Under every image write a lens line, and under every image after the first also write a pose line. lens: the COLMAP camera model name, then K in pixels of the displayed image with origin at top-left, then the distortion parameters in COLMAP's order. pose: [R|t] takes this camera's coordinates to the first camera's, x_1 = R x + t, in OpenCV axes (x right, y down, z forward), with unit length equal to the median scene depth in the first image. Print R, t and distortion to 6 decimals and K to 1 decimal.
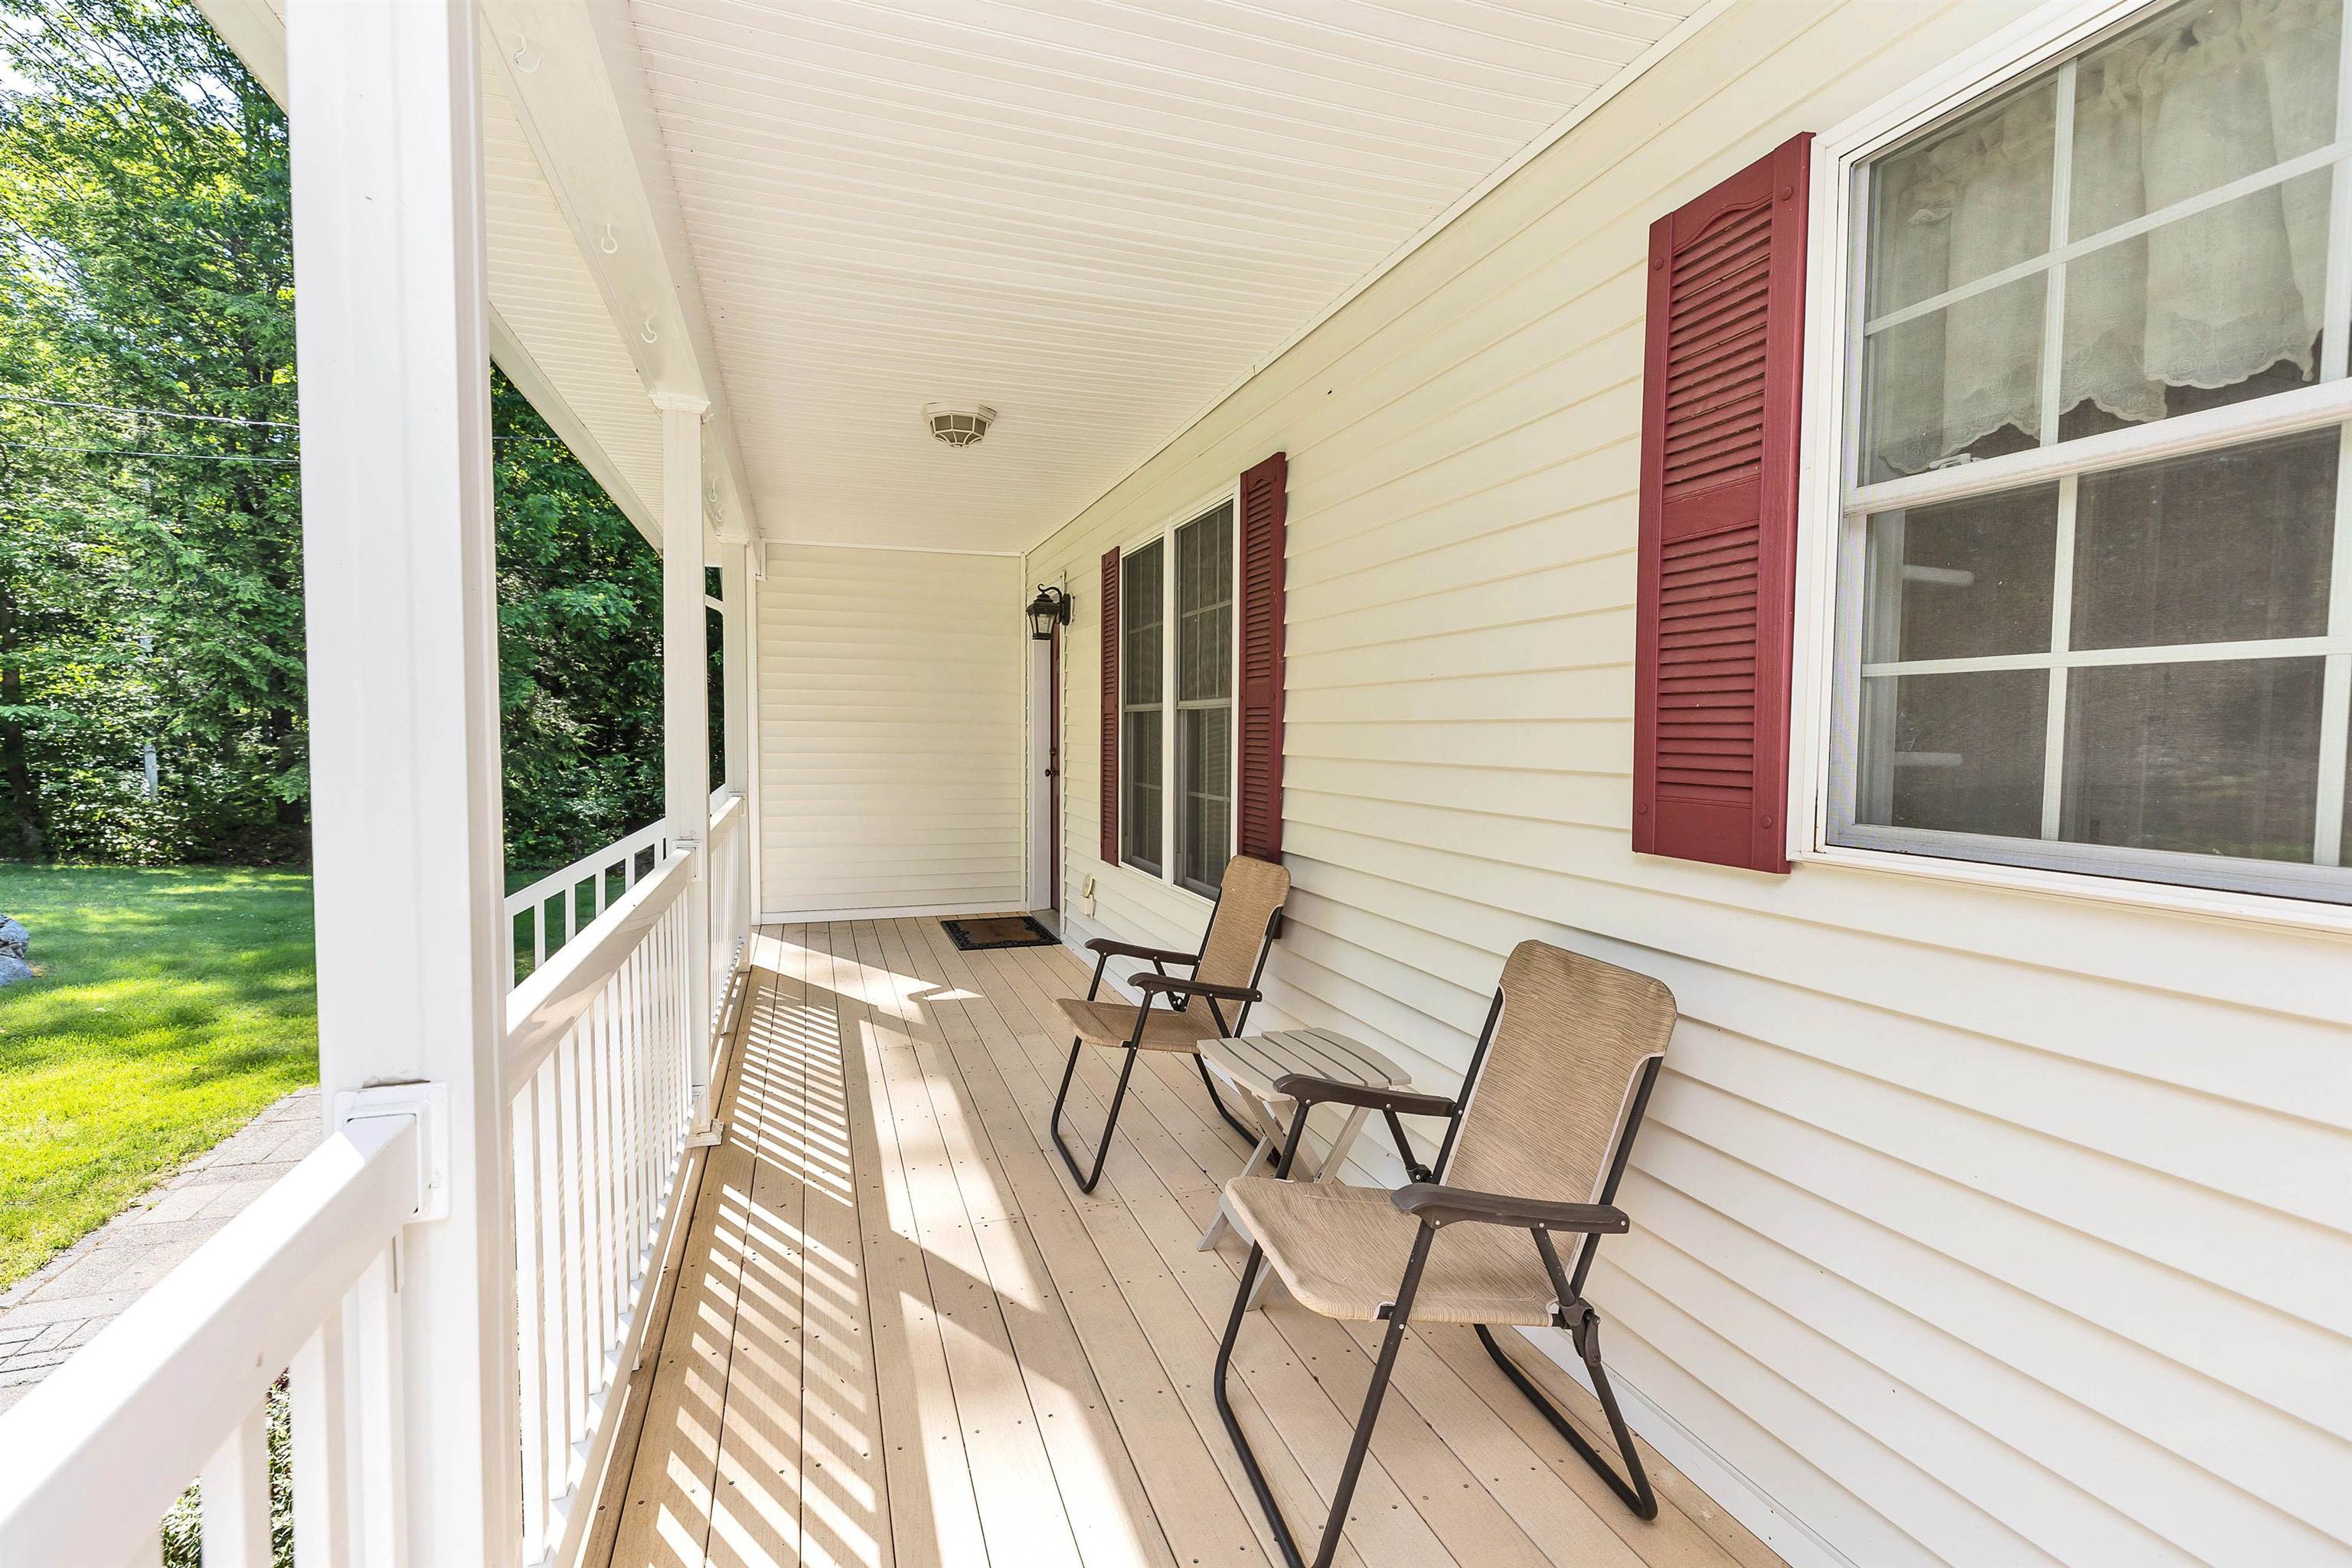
lens RADIAL K [[1073.4, 0, 1178.0], [0, 1073.4, 775.5], [0, 0, 1]] dist [0.009440, -0.000985]
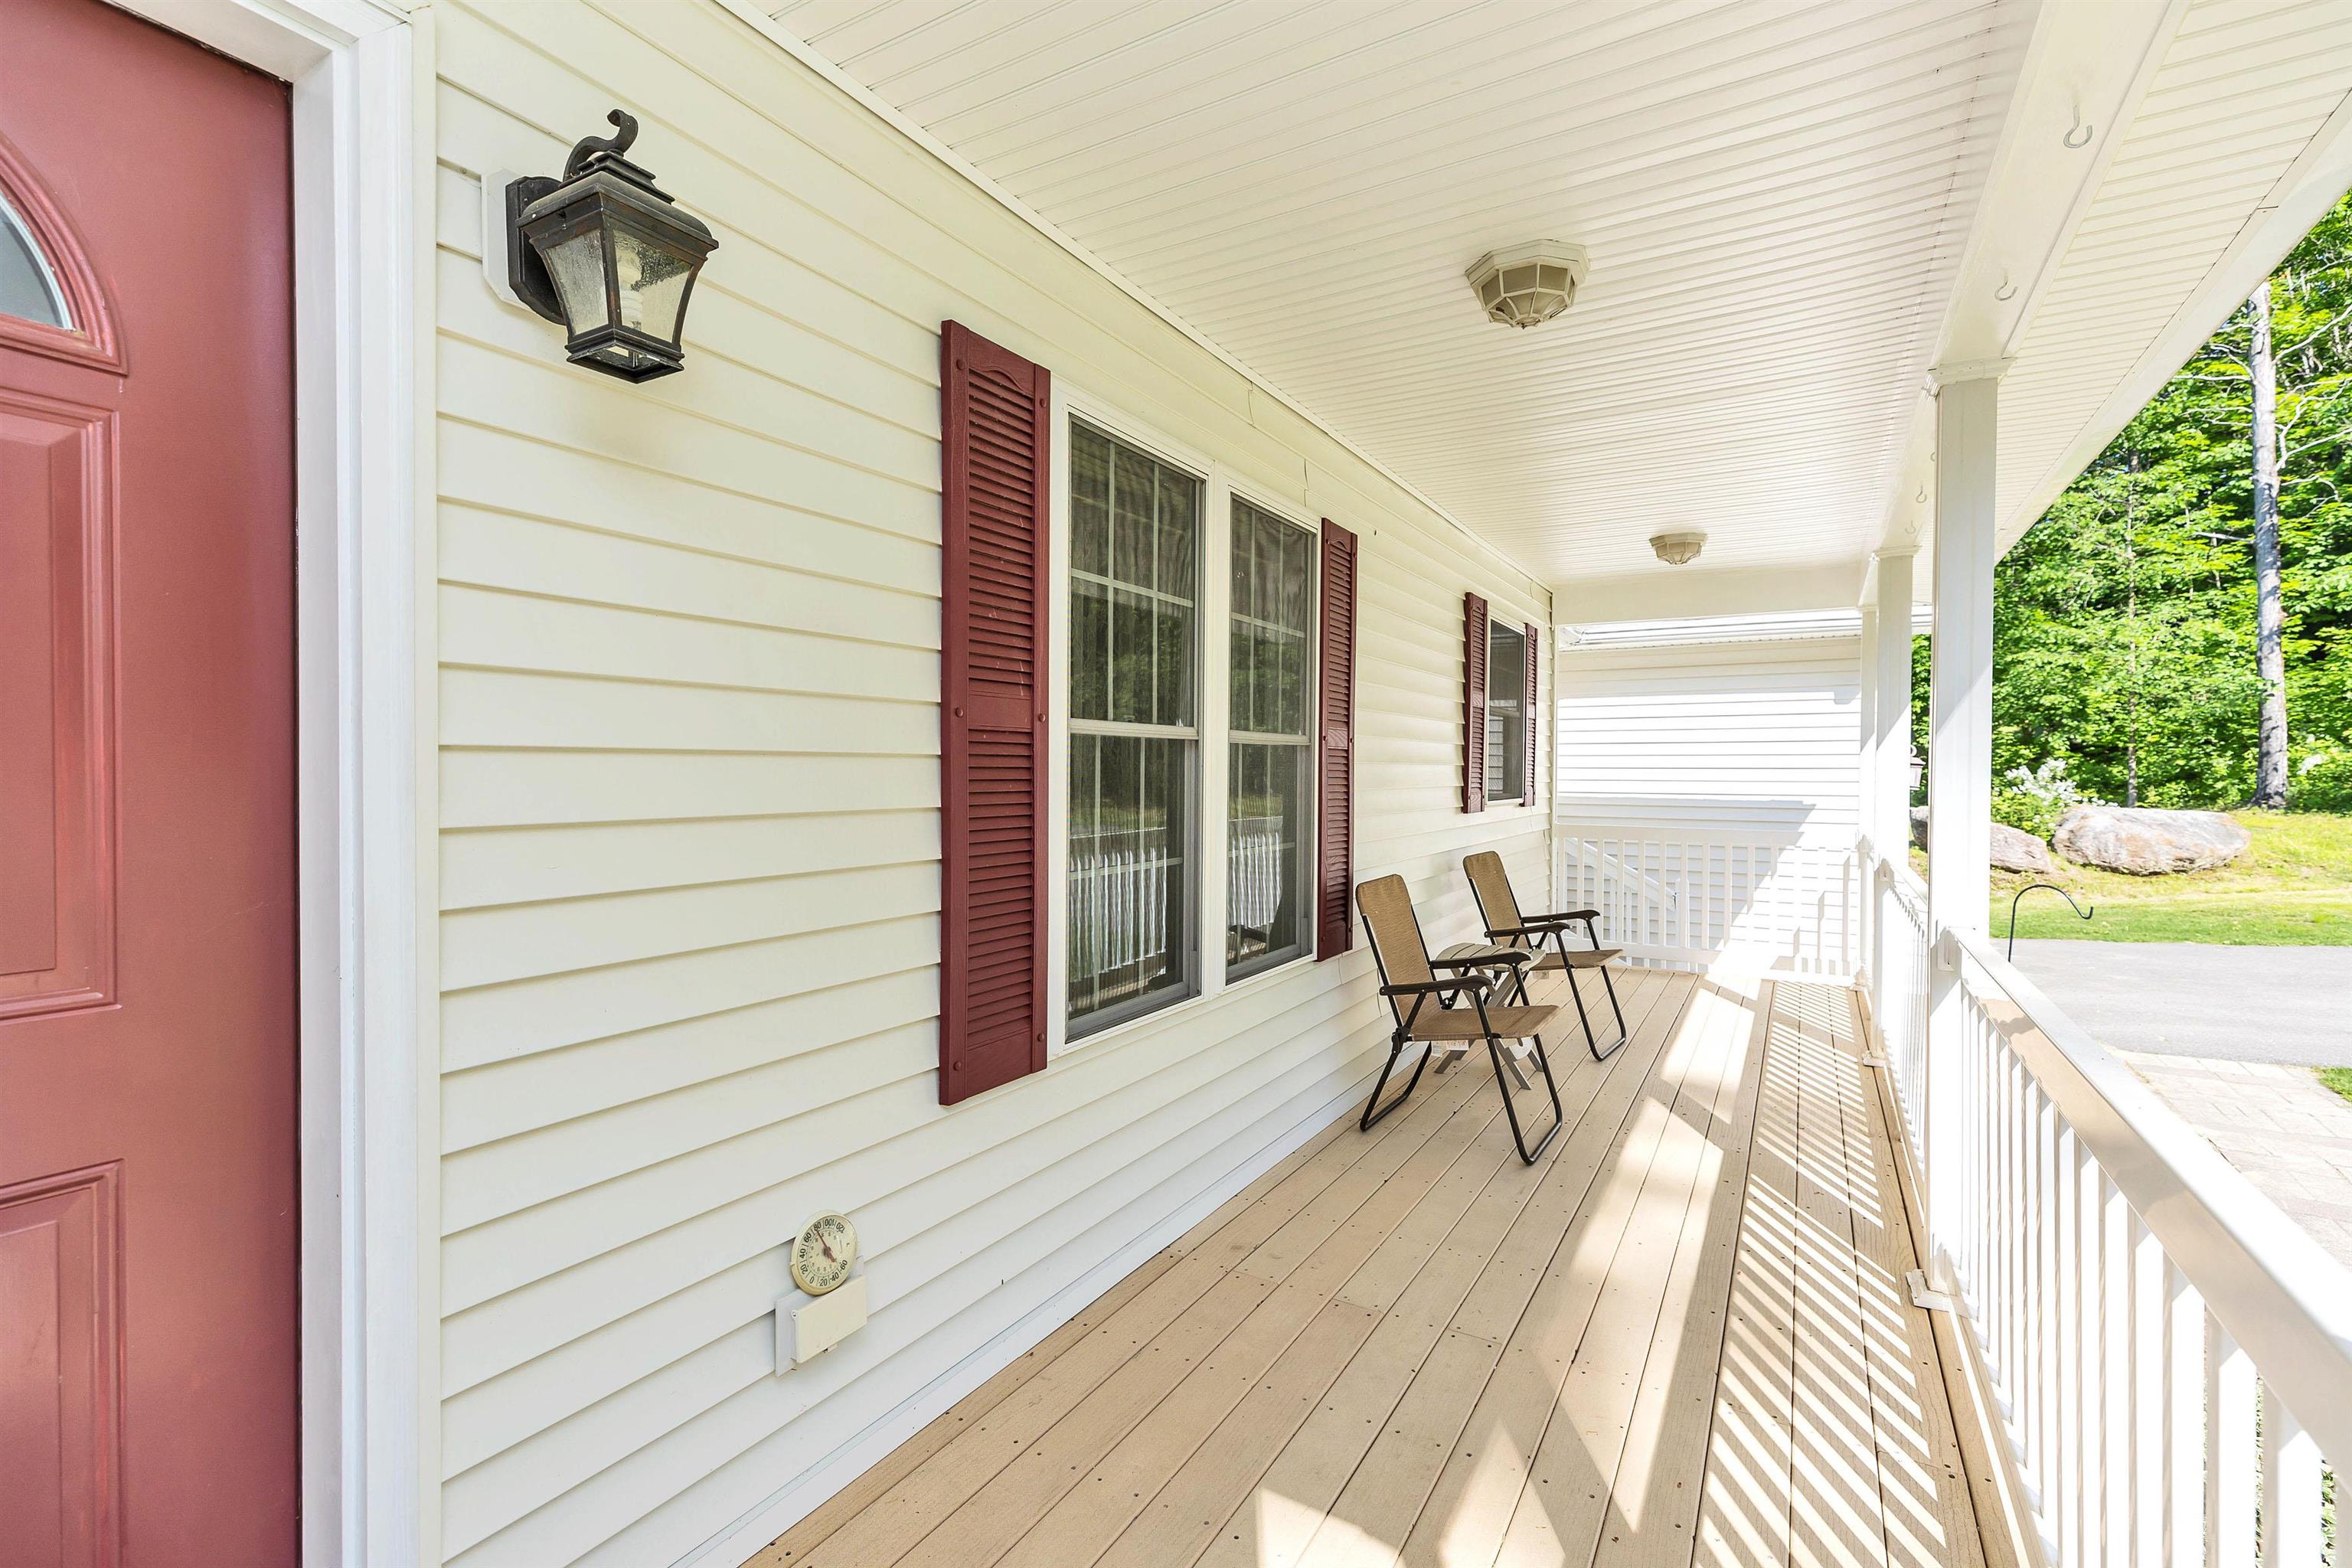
lens RADIAL K [[1073.4, 0, 1176.3], [0, 1073.4, 793.5], [0, 0, 1]] dist [0.009440, -0.000985]
pose [[-0.654164, -0.009887, 0.756288, -0.671466], [0.036023, 0.998373, 0.044210, -0.077695], [-0.755495, 0.056164, -0.652743, 1.915457]]
